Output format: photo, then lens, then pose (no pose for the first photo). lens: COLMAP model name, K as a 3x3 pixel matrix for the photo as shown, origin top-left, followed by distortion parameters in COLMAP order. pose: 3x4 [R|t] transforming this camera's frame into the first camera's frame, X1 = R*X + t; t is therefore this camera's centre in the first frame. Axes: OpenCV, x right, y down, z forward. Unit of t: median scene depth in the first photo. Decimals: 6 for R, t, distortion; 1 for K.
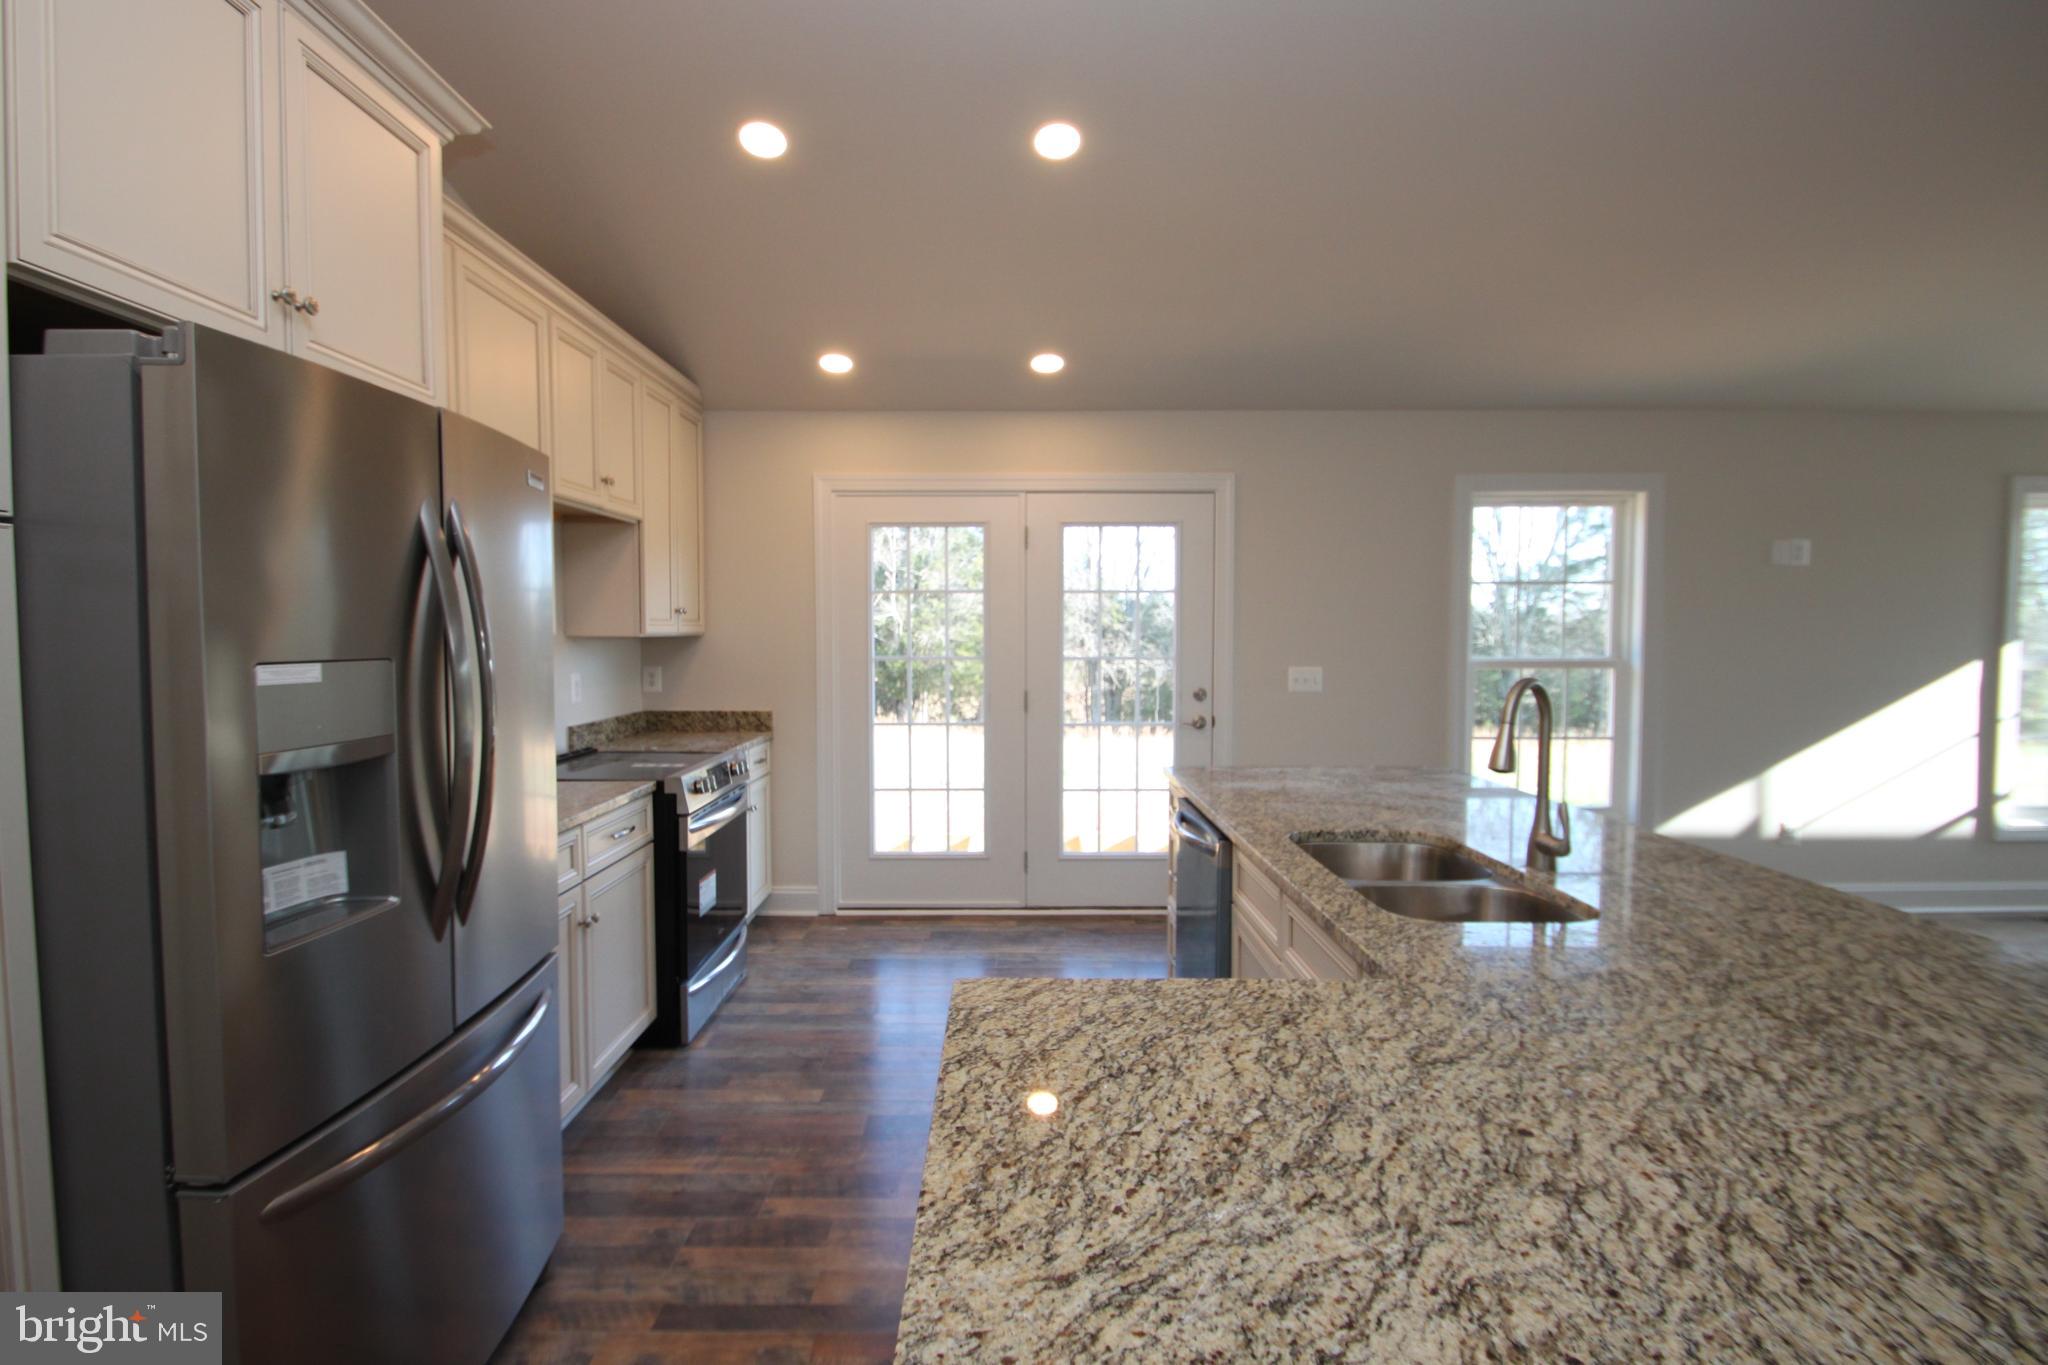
lens RADIAL K [[962.3, 0, 1015.1], [0, 962.3, 677.5], [0, 0, 1]] dist [0.018167, -0.018412]
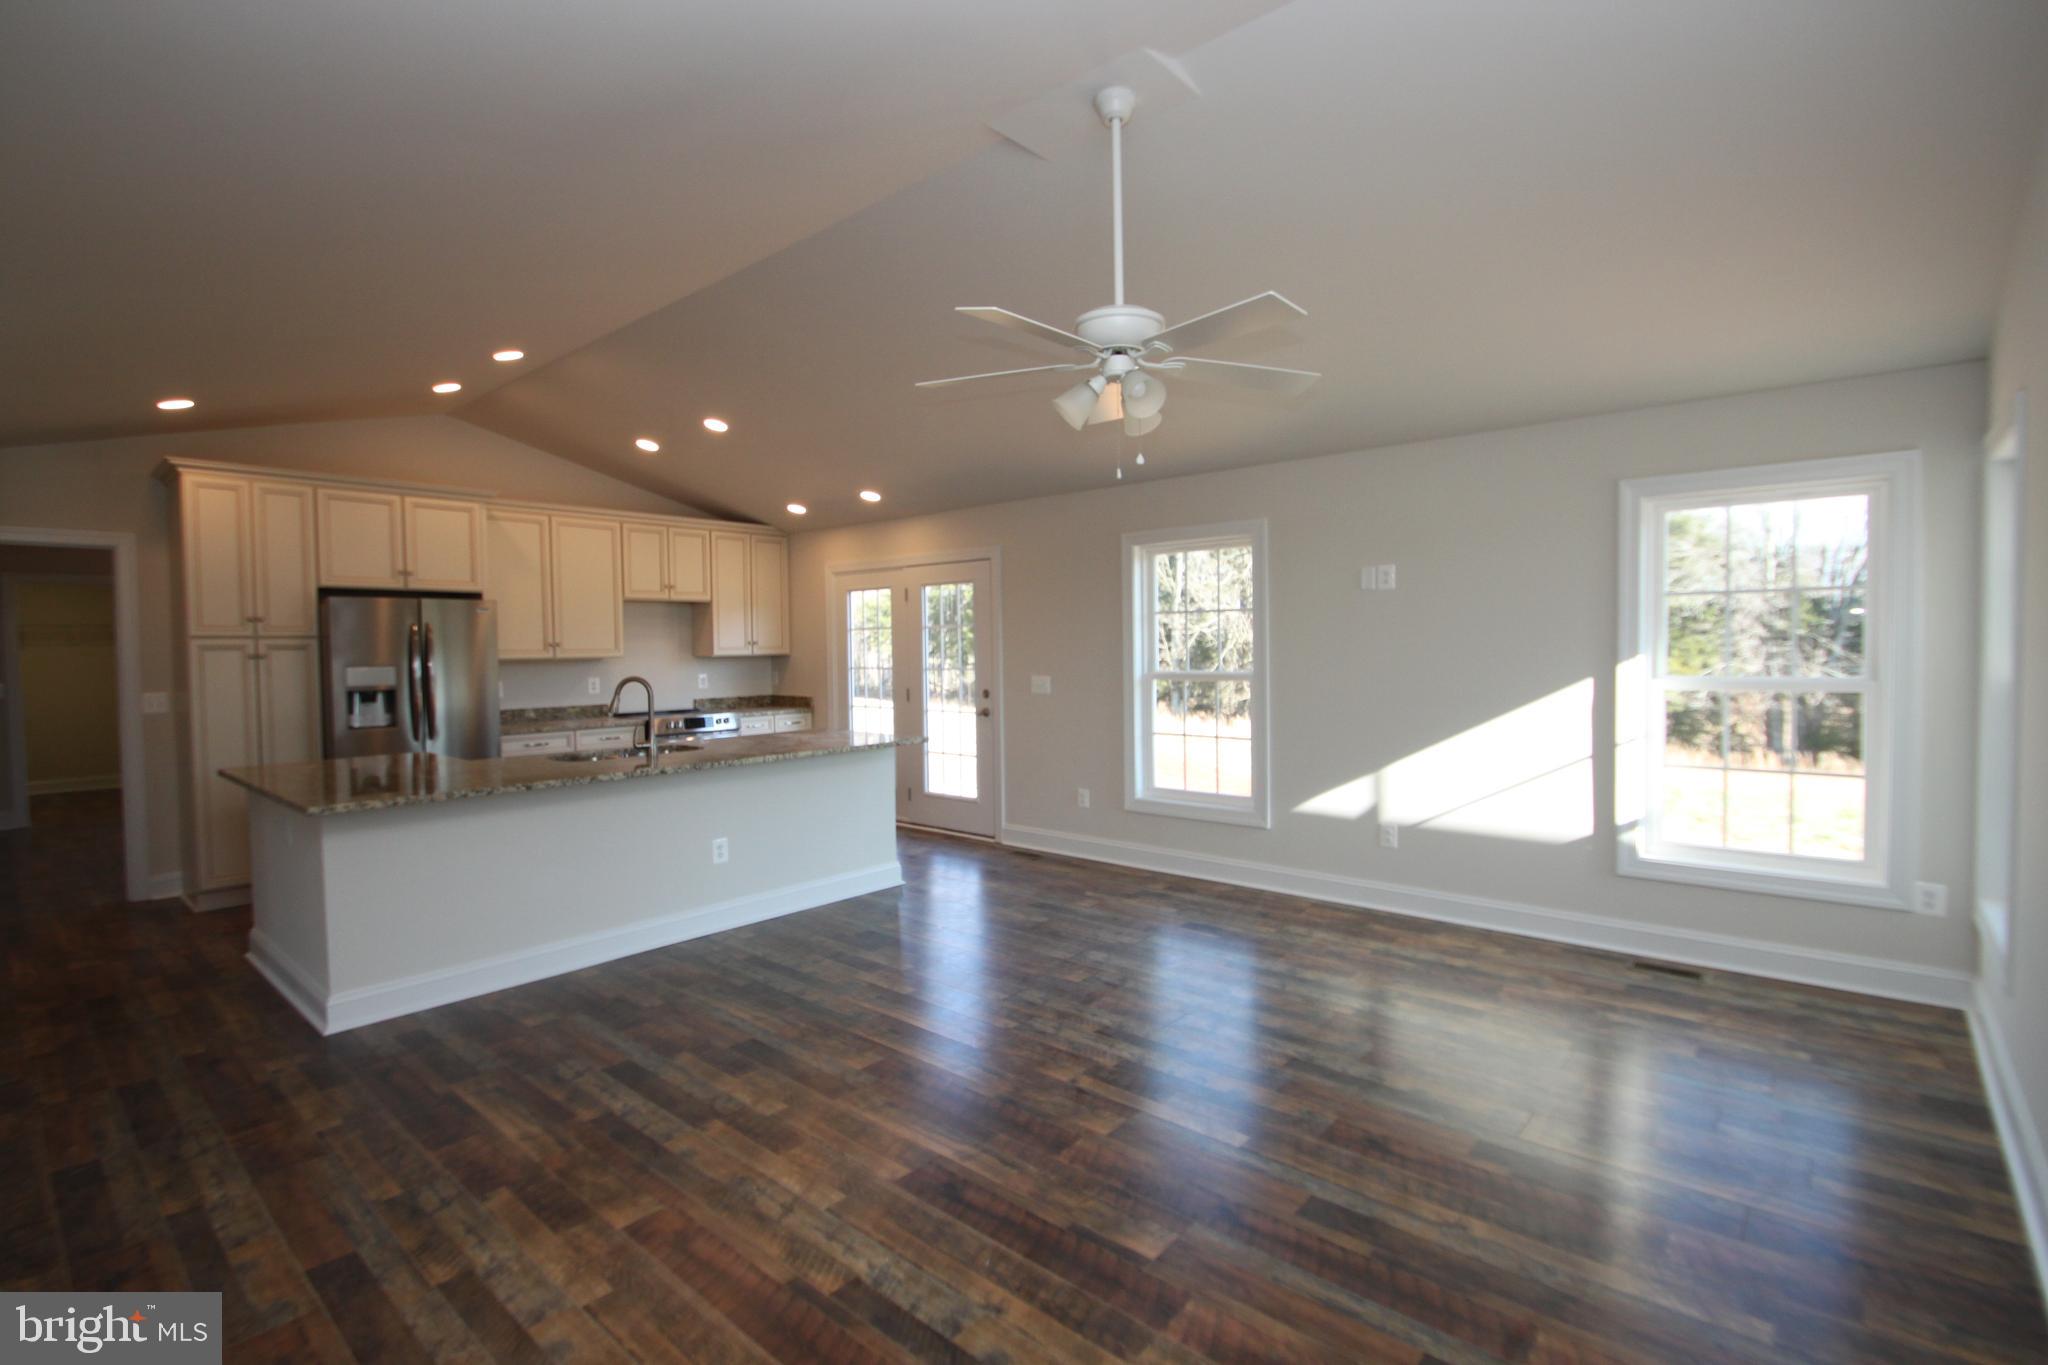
lens RADIAL K [[940.0, 0, 1012.9], [0, 940.0, 675.7], [0, 0, 1]] dist [0.009921, -0.018834]
pose [[0.740657, 0.013888, -0.671740, 1.210366], [-0.018790, 0.999823, -0.000047, -0.010942], [0.671621, 0.012657, 0.740787, -0.060744]]
